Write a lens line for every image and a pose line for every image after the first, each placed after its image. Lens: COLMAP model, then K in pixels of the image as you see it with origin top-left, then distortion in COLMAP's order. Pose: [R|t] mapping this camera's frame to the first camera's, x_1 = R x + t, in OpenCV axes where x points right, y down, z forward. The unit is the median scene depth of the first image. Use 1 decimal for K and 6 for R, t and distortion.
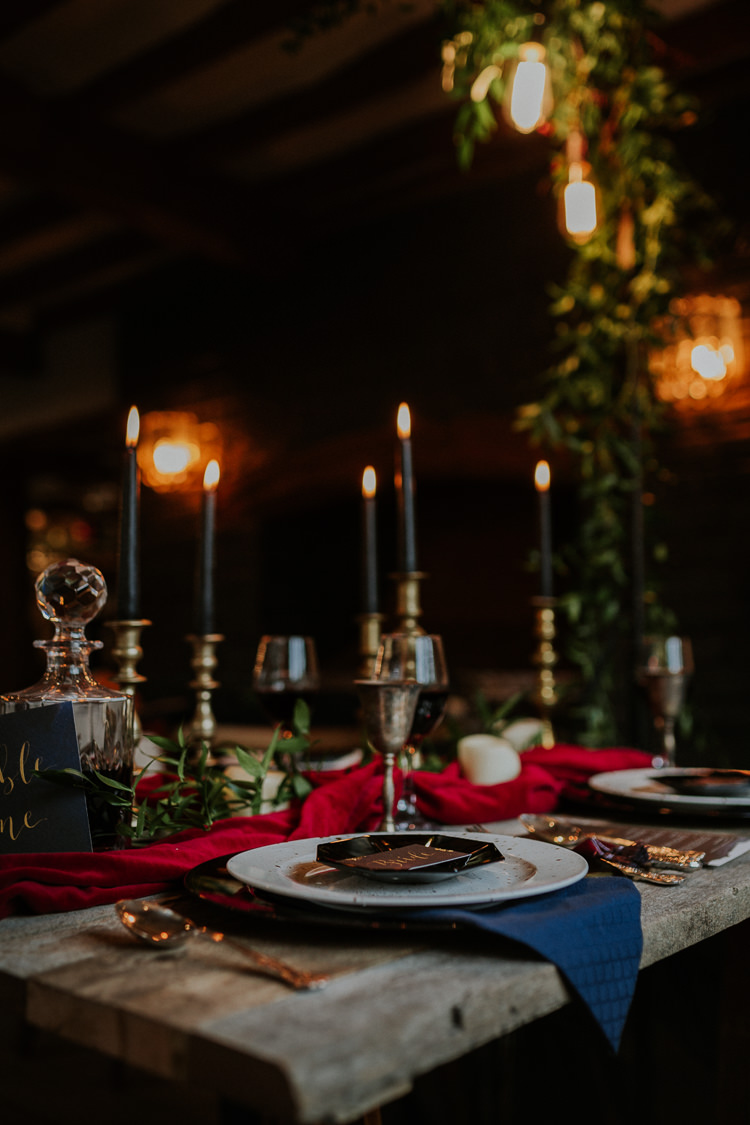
lens RADIAL K [[1134.0, 0, 375.0], [0, 1134.0, 562.5], [0, 0, 1]] dist [0.009881, -0.002803]
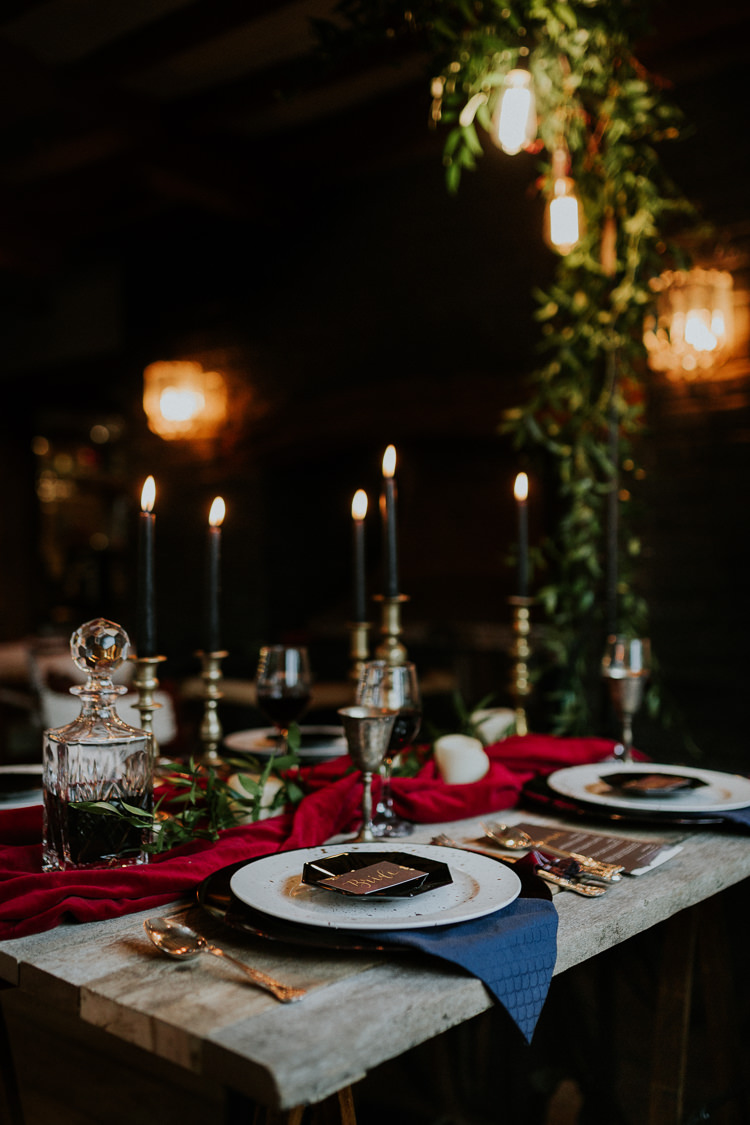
lens RADIAL K [[1168.9, 0, 352.0], [0, 1168.9, 567.2], [0, 0, 1]] dist [0.012329, 0.012917]
pose [[0.999575, 0.005373, -0.028645, 0.027553], [-0.002850, 0.996168, 0.087416, -0.139118], [0.029005, -0.087298, 0.995760, -0.179145]]
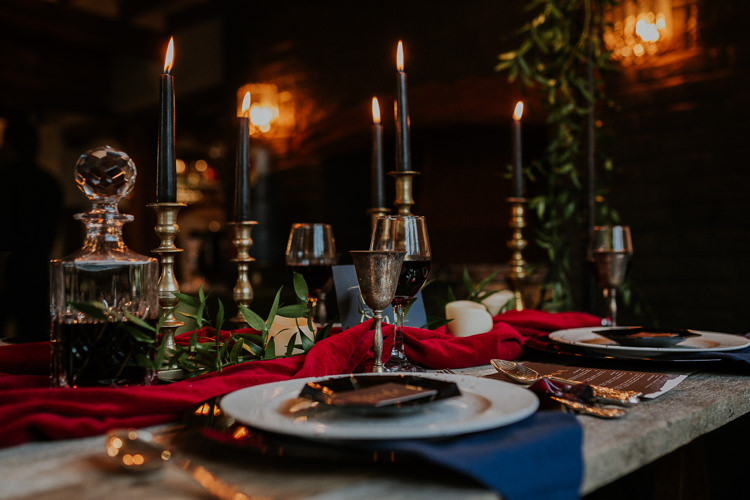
lens RADIAL K [[756.0, 0, 375.0], [0, 756.0, 250.0], [0, 0, 1]] dist [0.009881, -0.002803]
pose [[0.998529, -0.005590, -0.053939, 0.048754], [0.009168, 0.997756, 0.066317, 0.046986], [0.053447, -0.066714, 0.996340, 0.181481]]
